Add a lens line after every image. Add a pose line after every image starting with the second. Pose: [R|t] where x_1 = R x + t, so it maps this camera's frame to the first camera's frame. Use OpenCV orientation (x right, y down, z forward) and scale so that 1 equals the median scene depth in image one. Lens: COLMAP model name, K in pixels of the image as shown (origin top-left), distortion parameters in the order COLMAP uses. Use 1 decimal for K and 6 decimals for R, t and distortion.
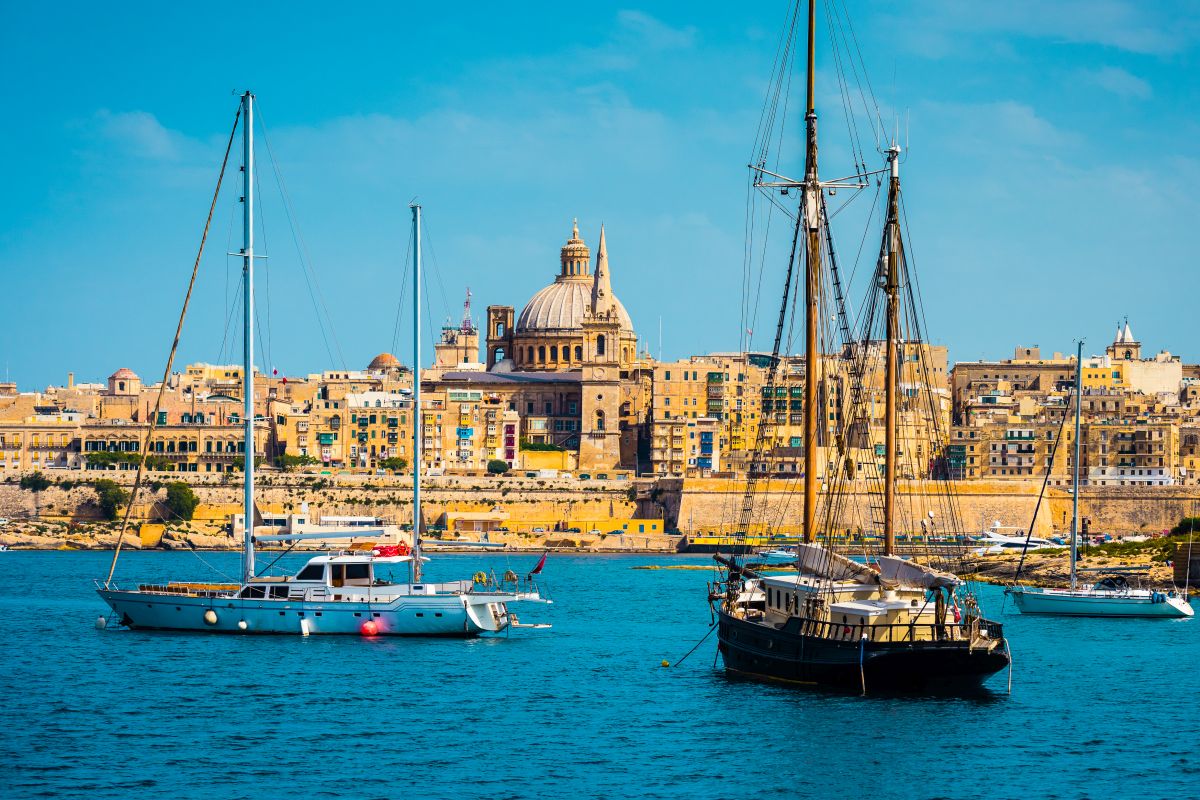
lens RADIAL K [[2573.8, 0, 600.0], [0, 2573.8, 400.0], [0, 0, 1]] dist [0.021878, -0.002217]
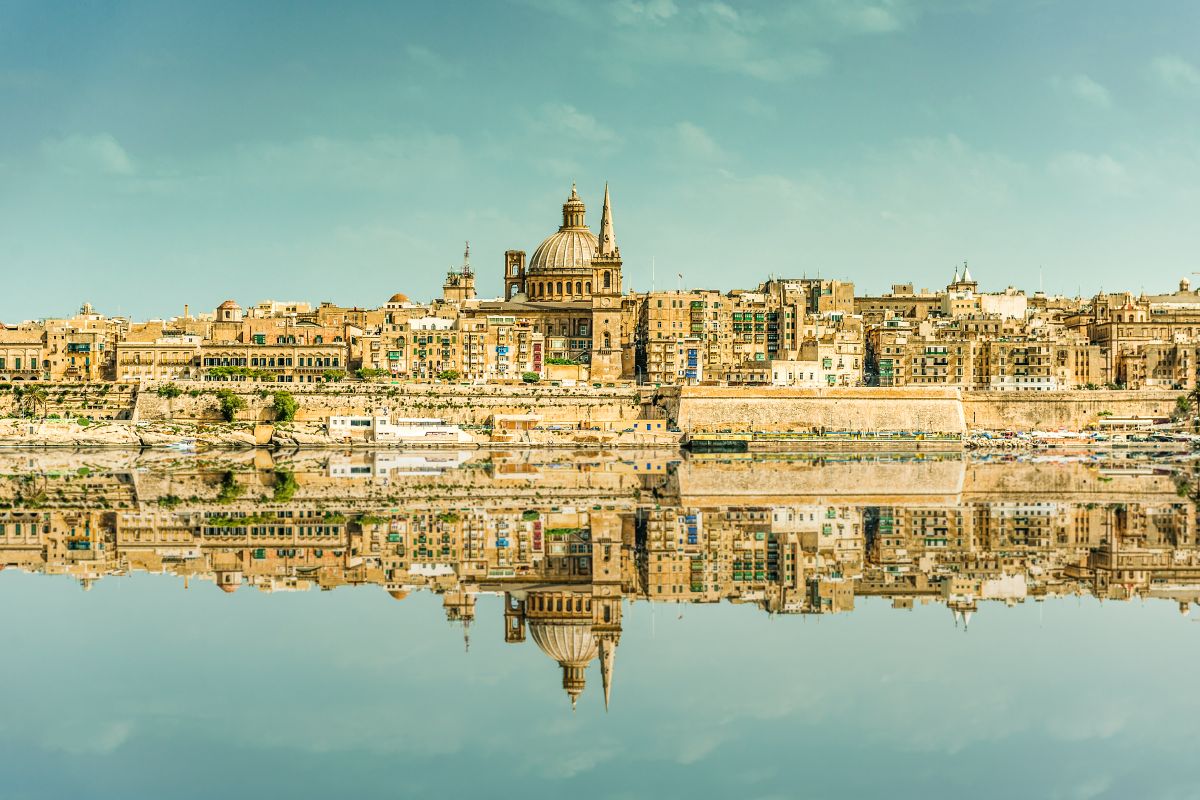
lens RADIAL K [[2356.9, 0, 600.0], [0, 2356.9, 400.0], [0, 0, 1]] dist [-0.020859, -0.056123]
pose [[0.998699, -0.003923, -0.050838, 0.053601], [0.005807, 0.999300, 0.036969, -0.005173], [0.050657, -0.037216, 0.998022, -0.135574]]
